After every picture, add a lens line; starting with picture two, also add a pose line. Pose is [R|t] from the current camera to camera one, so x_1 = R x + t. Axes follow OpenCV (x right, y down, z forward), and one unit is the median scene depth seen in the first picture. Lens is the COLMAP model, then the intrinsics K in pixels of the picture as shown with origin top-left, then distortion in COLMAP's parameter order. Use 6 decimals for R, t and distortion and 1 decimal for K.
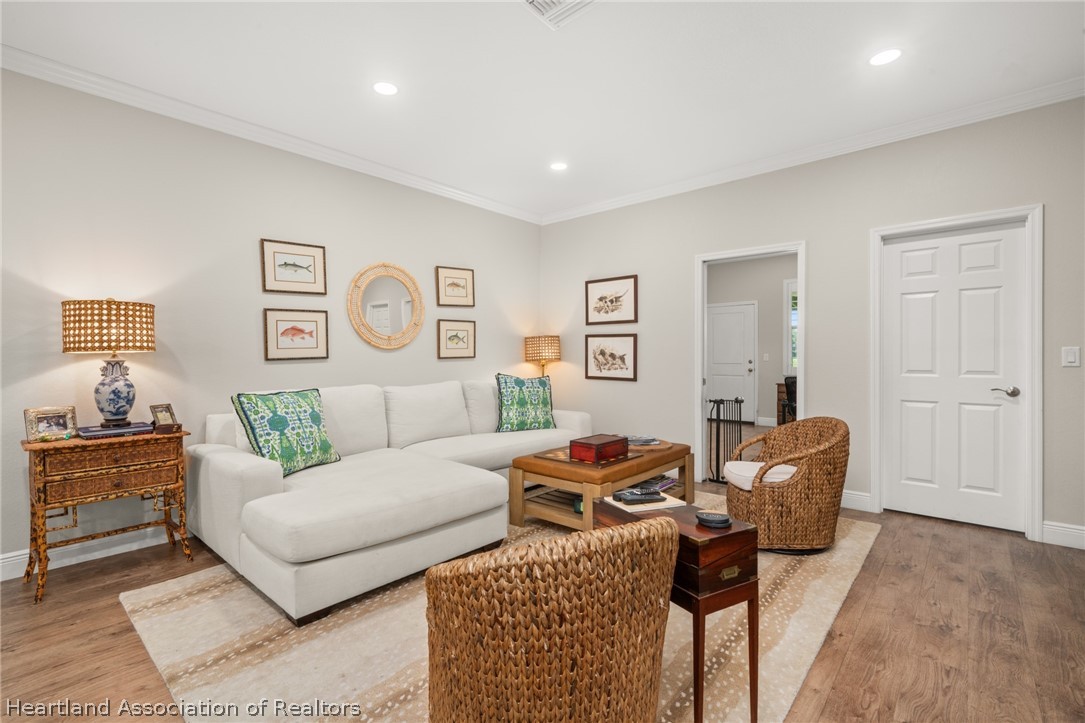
lens RADIAL K [[488.1, 0, 540.6], [0, 488.1, 366.6], [0, 0, 1]] dist [0.001335, -0.000176]
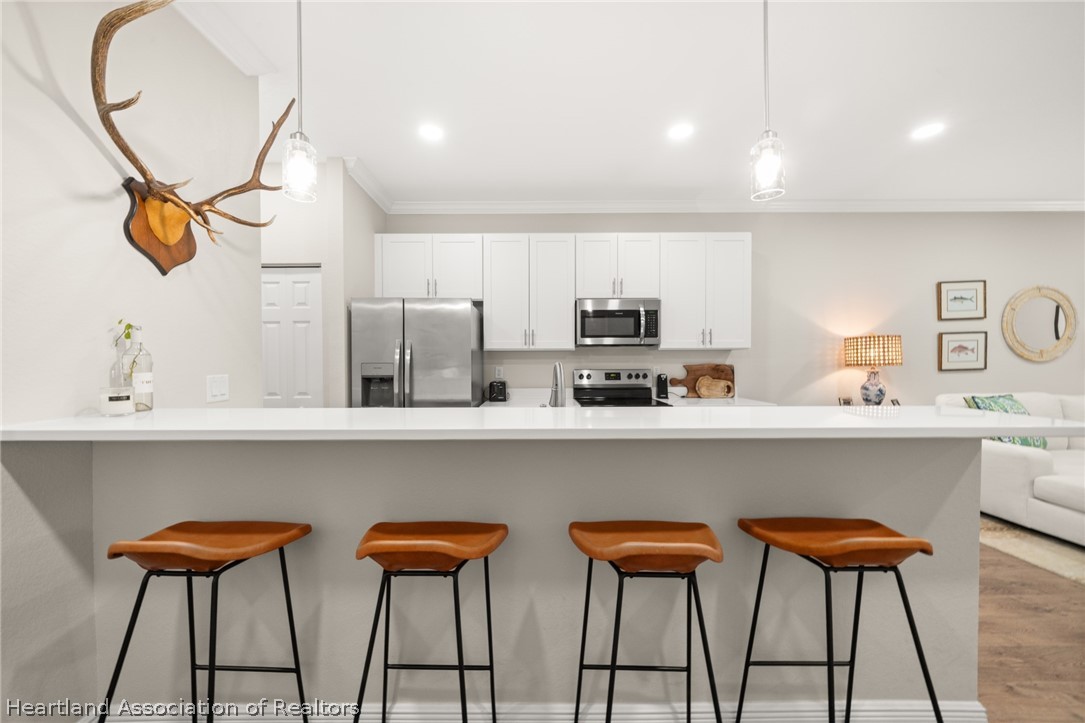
lens RADIAL K [[365.8, 0, 542.9], [0, 365.8, 371.8], [0, 0, 1]] dist [-0.007704, 0.000535]
pose [[0.628413, -0.000222, -0.777880, -0.344956], [-0.011073, 0.999896, -0.009230, 0.006896], [0.777801, 0.014414, 0.628345, -0.353539]]
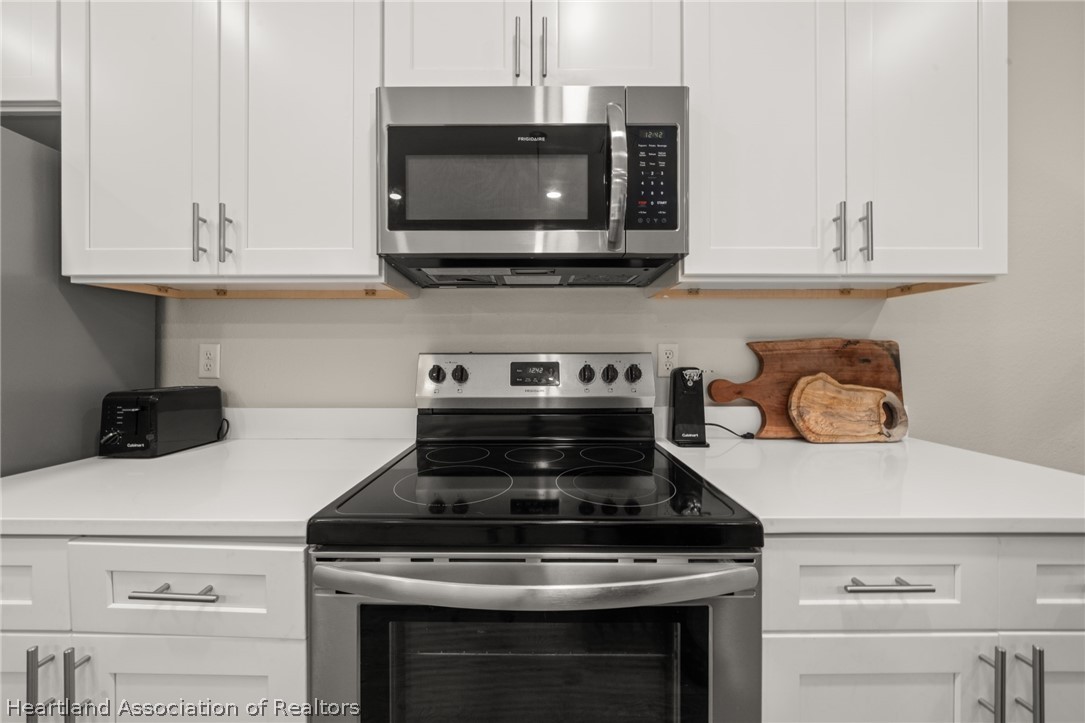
lens RADIAL K [[365.8, 0, 562.4], [0, 365.8, 351.4], [0, 0, 1]] dist [-0.007704, 0.000535]
pose [[0.657253, -0.008834, -0.753618, -0.629917], [-0.014584, 0.999595, -0.024436, -0.001017], [0.753529, 0.027051, 0.656858, 0.063315]]
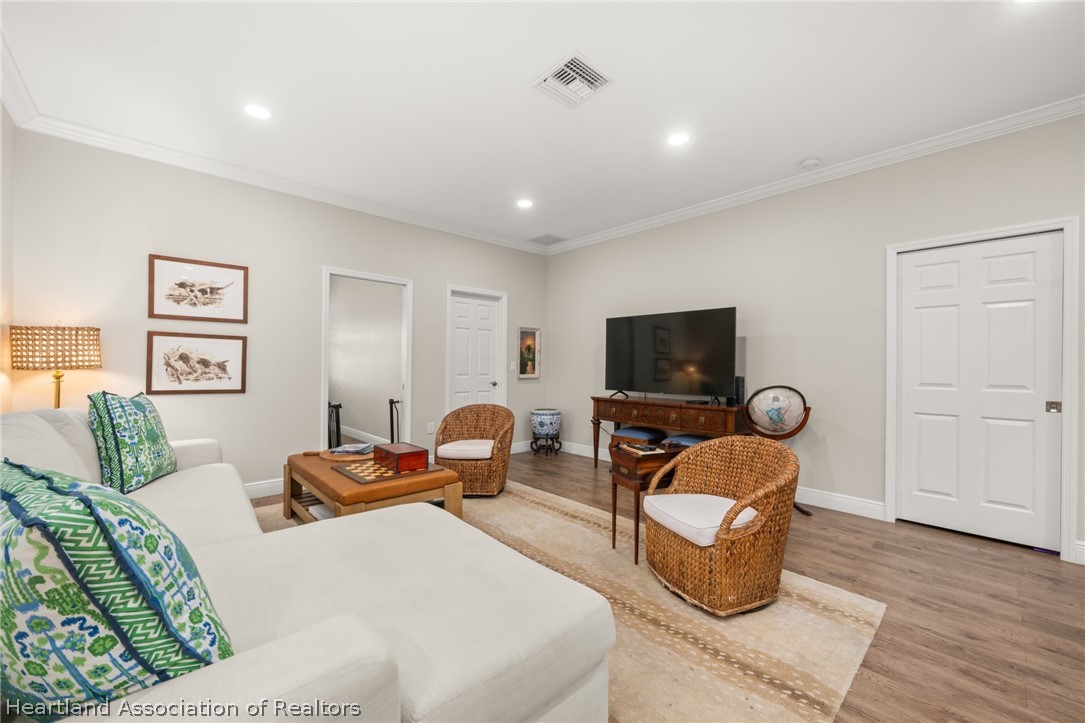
lens RADIAL K [[420.6, 0, 533.6], [0, 420.6, 367.1], [0, 0, 1]] dist [-0.003100, 0.000014]
pose [[0.120377, -0.001542, 0.992727, -0.467890], [0.012121, 0.999927, 0.000083, -0.008468], [-0.992654, 0.012023, 0.120387, 0.418747]]
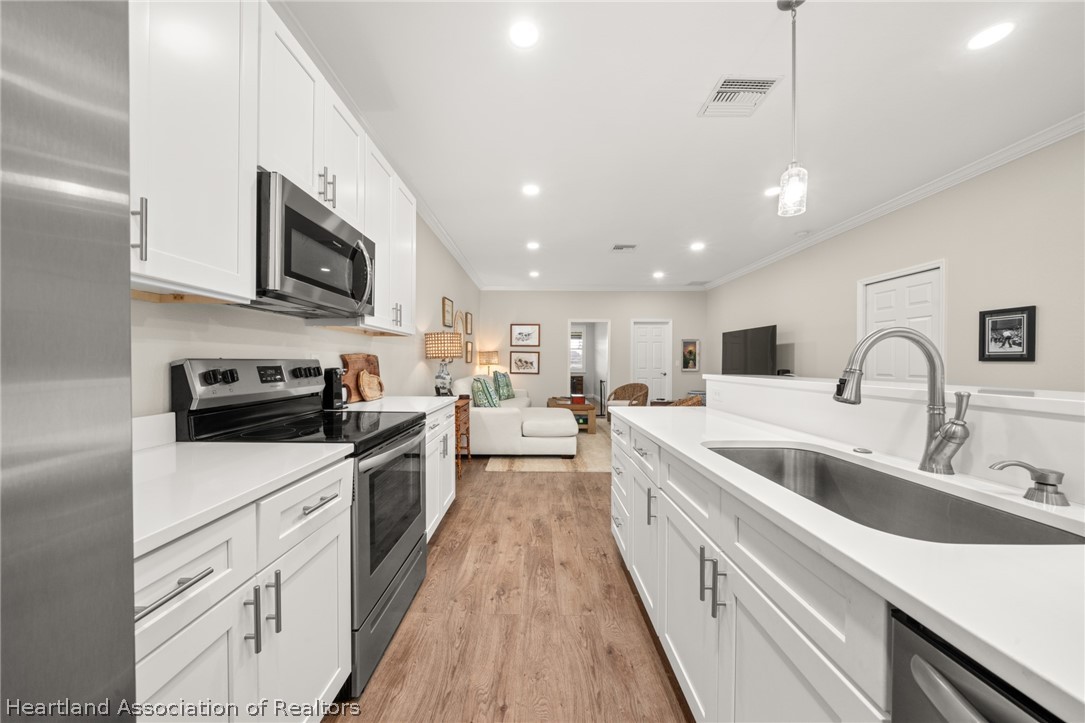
lens RADIAL K [[365.8, 0, 543.7], [0, 365.8, 364.7], [0, 0, 1]] dist [-0.007704, 0.000535]
pose [[0.745967, 0.000222, 0.665983, -0.847964], [0.008324, 0.999919, -0.009657, 0.004240], [-0.665931, 0.012747, 0.745905, -0.195278]]
